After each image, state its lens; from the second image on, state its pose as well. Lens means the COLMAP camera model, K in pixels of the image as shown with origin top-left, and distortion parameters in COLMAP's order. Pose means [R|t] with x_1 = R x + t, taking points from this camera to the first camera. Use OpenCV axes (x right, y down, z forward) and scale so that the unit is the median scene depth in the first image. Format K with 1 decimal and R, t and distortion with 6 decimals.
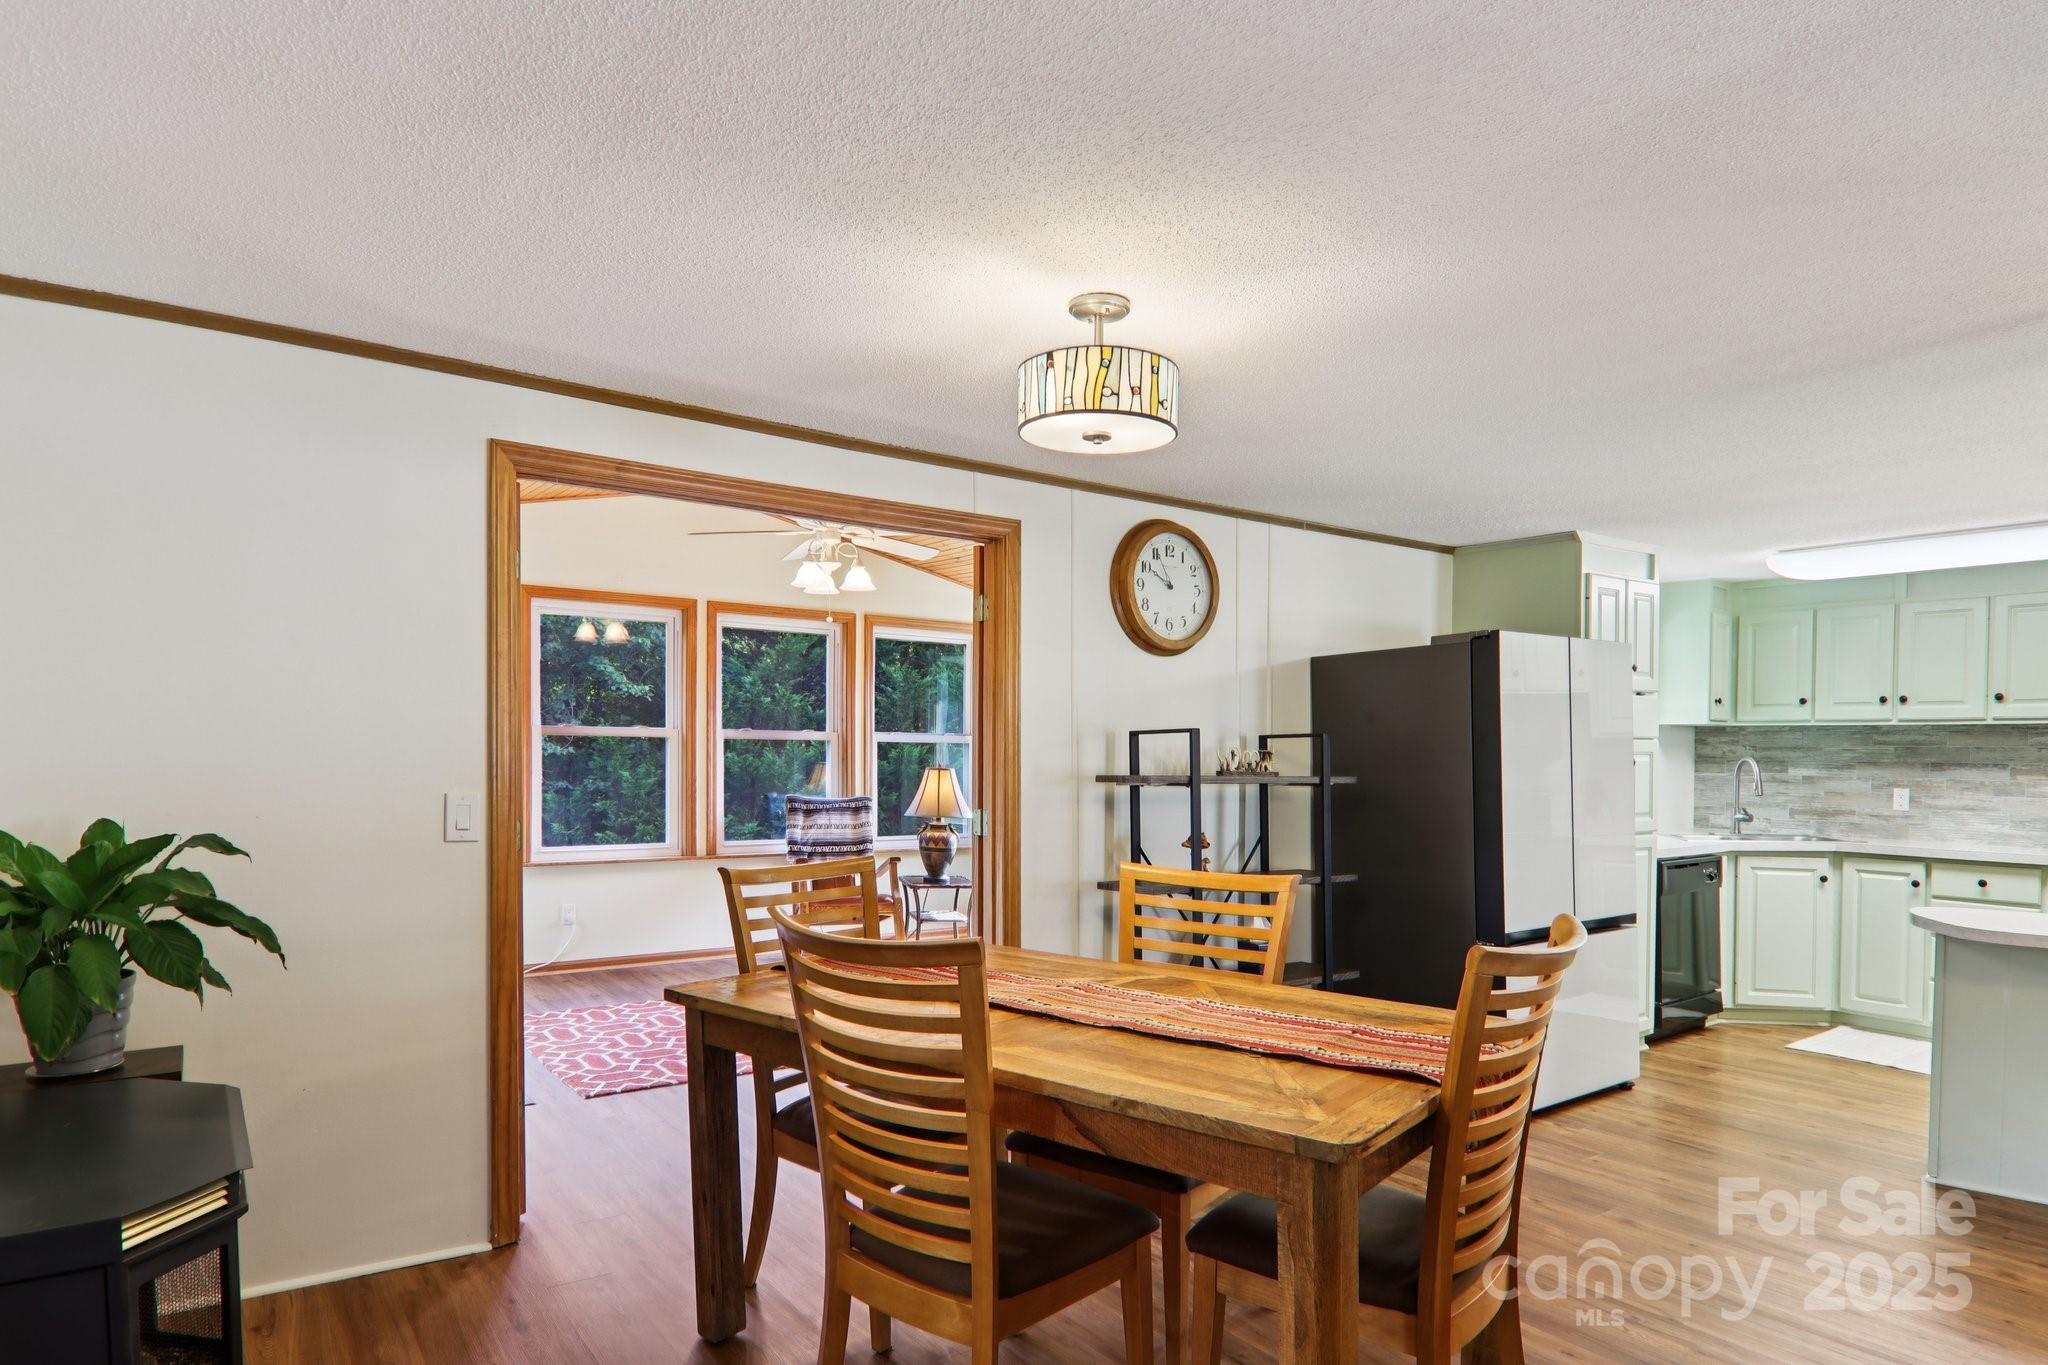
lens RADIAL K [[1174.7, 0, 1024.2], [0, 1174.7, 756.9], [0, 0, 1]] dist [0.003725, -0.026353]
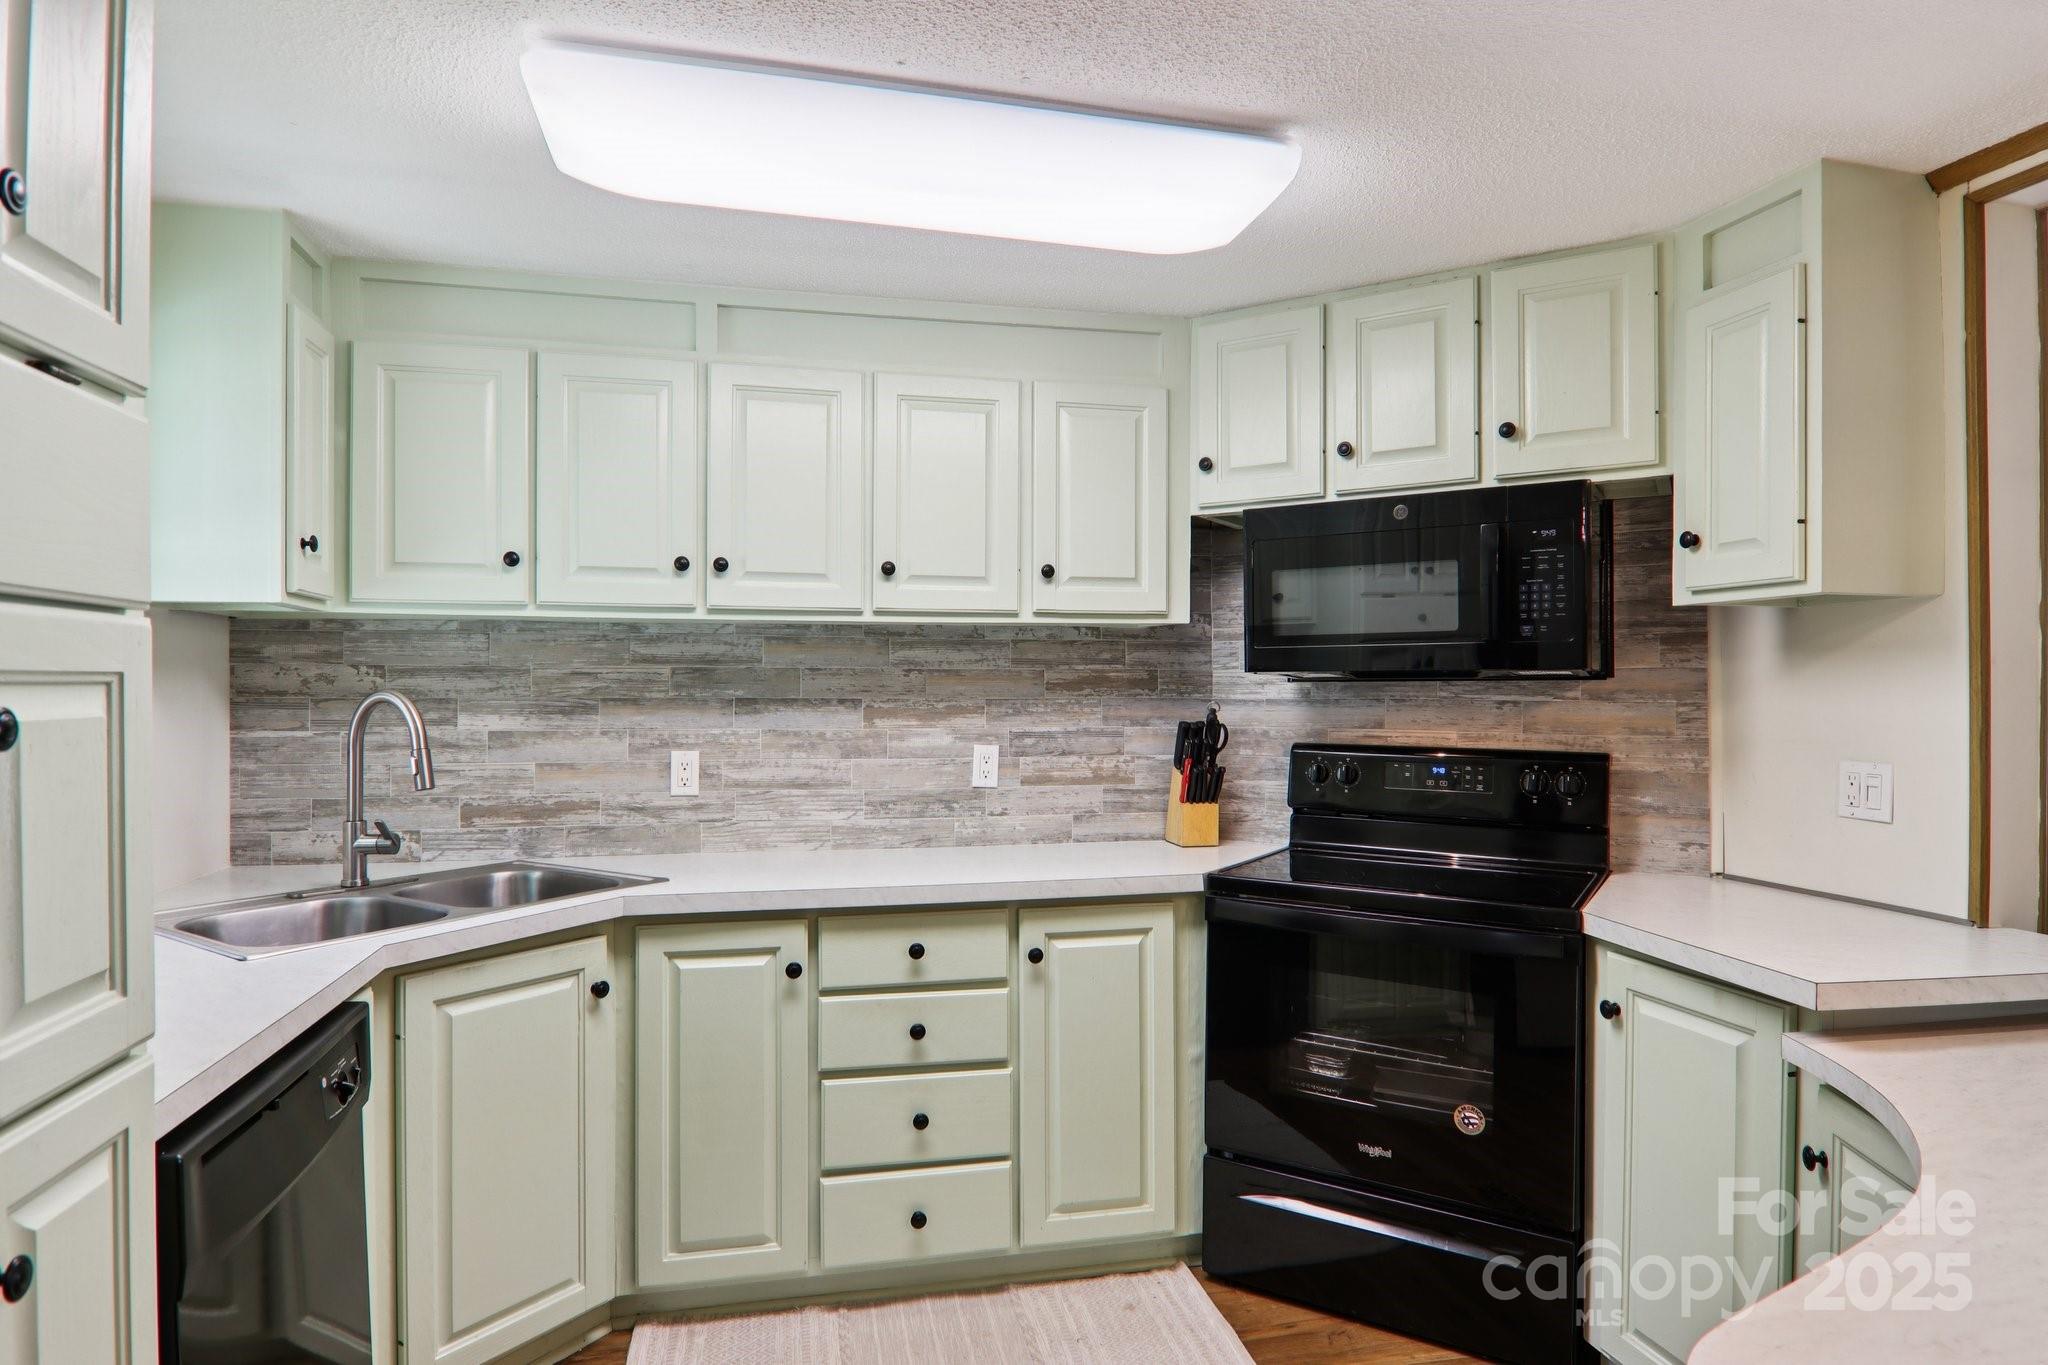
lens RADIAL K [[1142.4, 0, 1020.8], [0, 1142.4, 695.4], [0, 0, 1]] dist [0.003050, -0.016812]
pose [[0.392149, -0.015765, 0.919767, 0.352294], [0.011993, 0.999856, 0.012024, -0.000671], [-0.919823, 0.006316, 0.392282, 0.661608]]
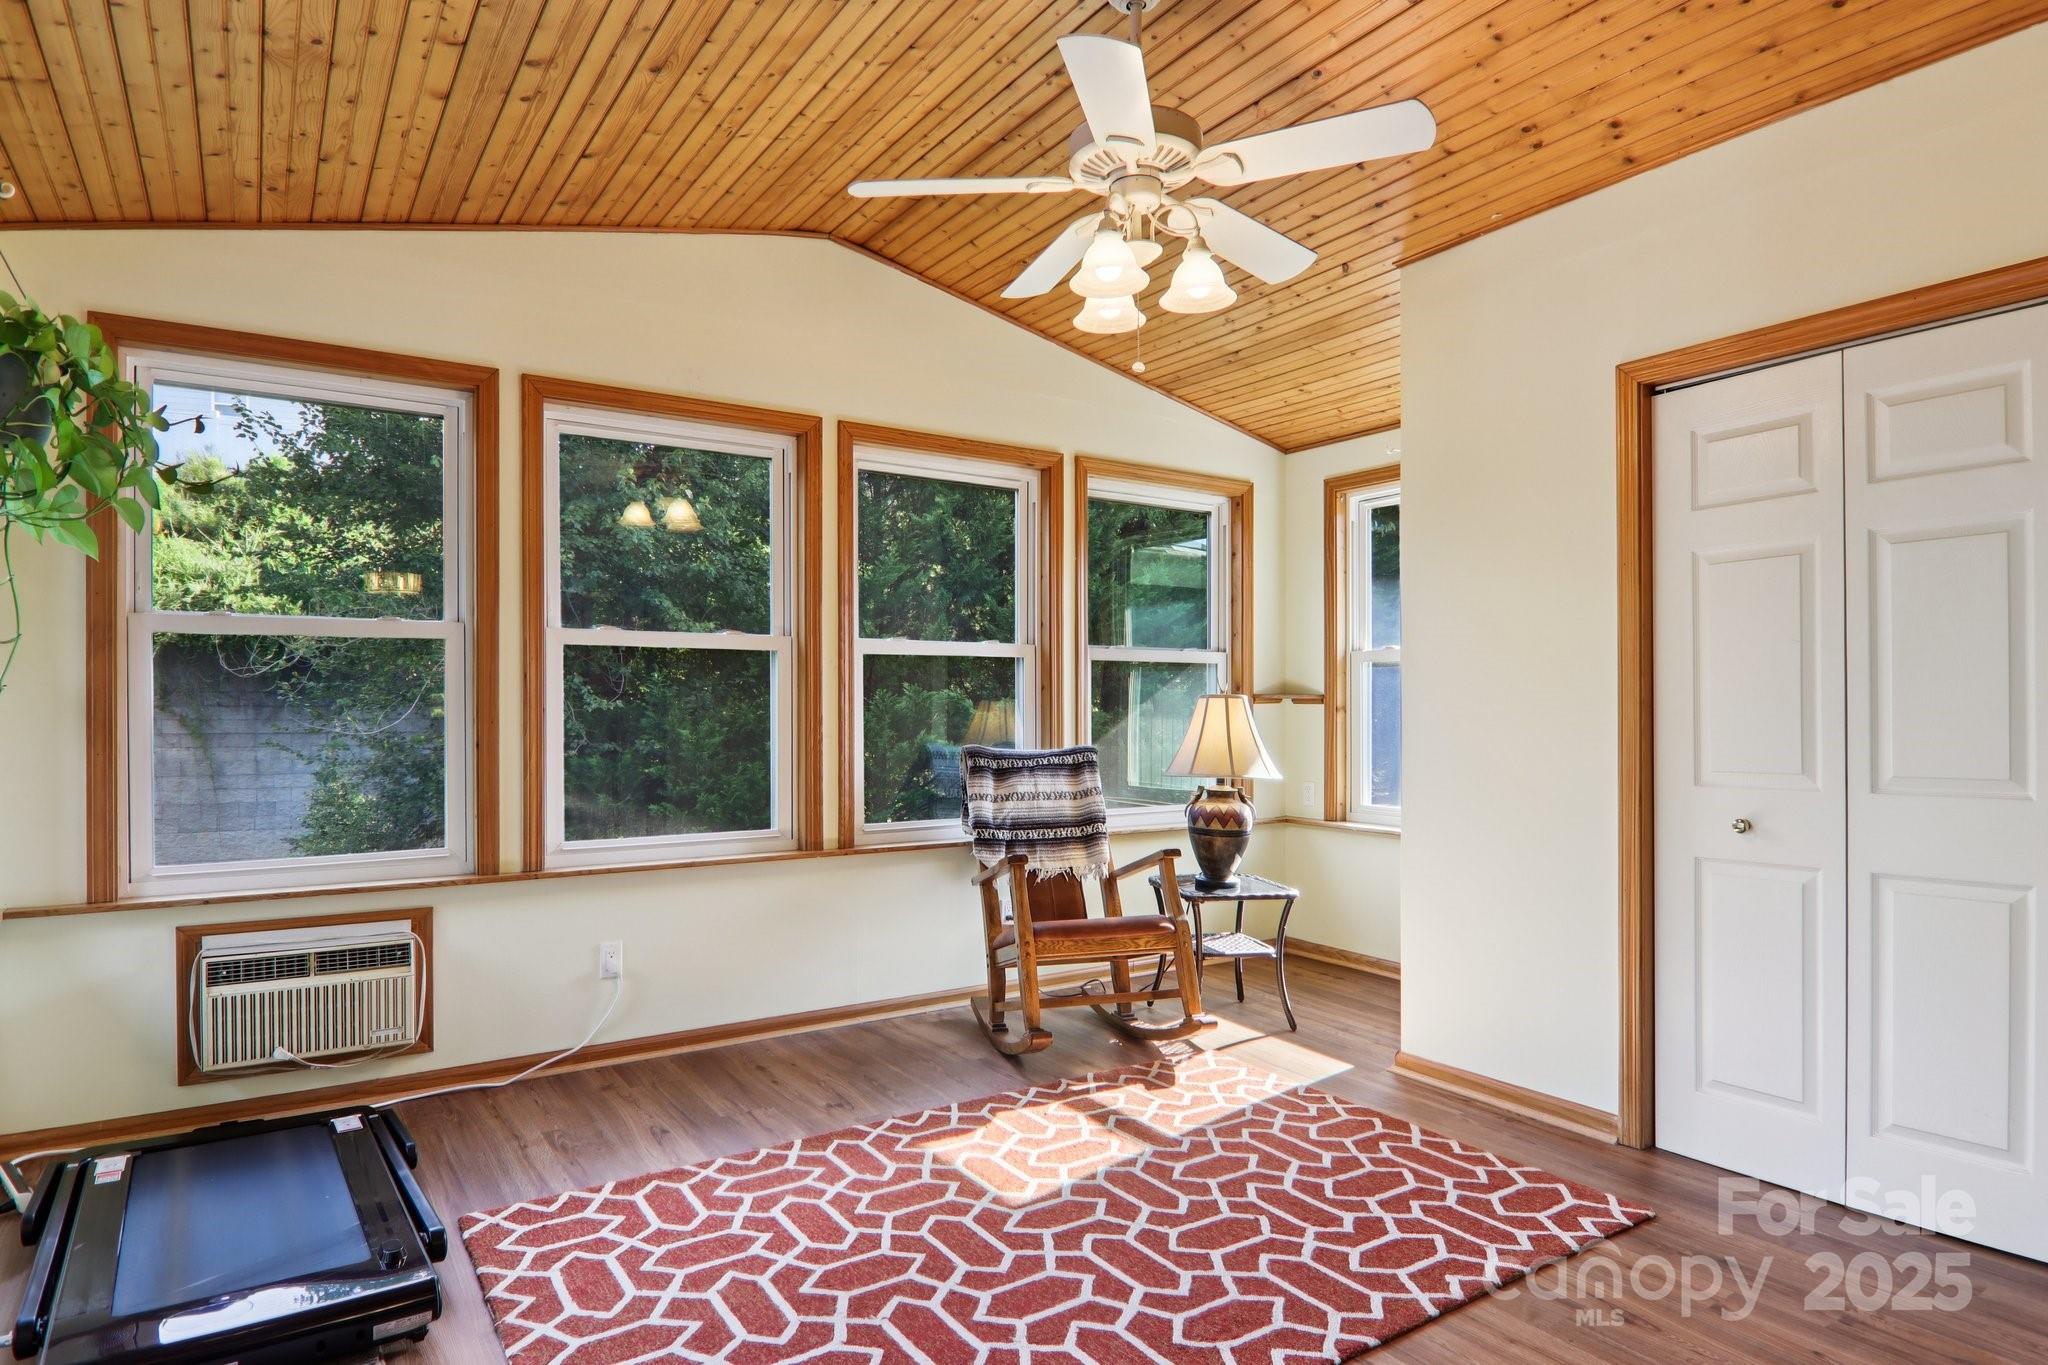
lens RADIAL K [[1144.2, 0, 1016.2], [0, 1144.2, 705.9], [0, 0, 1]] dist [-0.001514, -0.016073]
pose [[0.999181, -0.017375, -0.036555, -0.186628], [0.016902, 0.999770, -0.013223, 0.024663], [0.036776, 0.012595, 0.999244, 0.497821]]
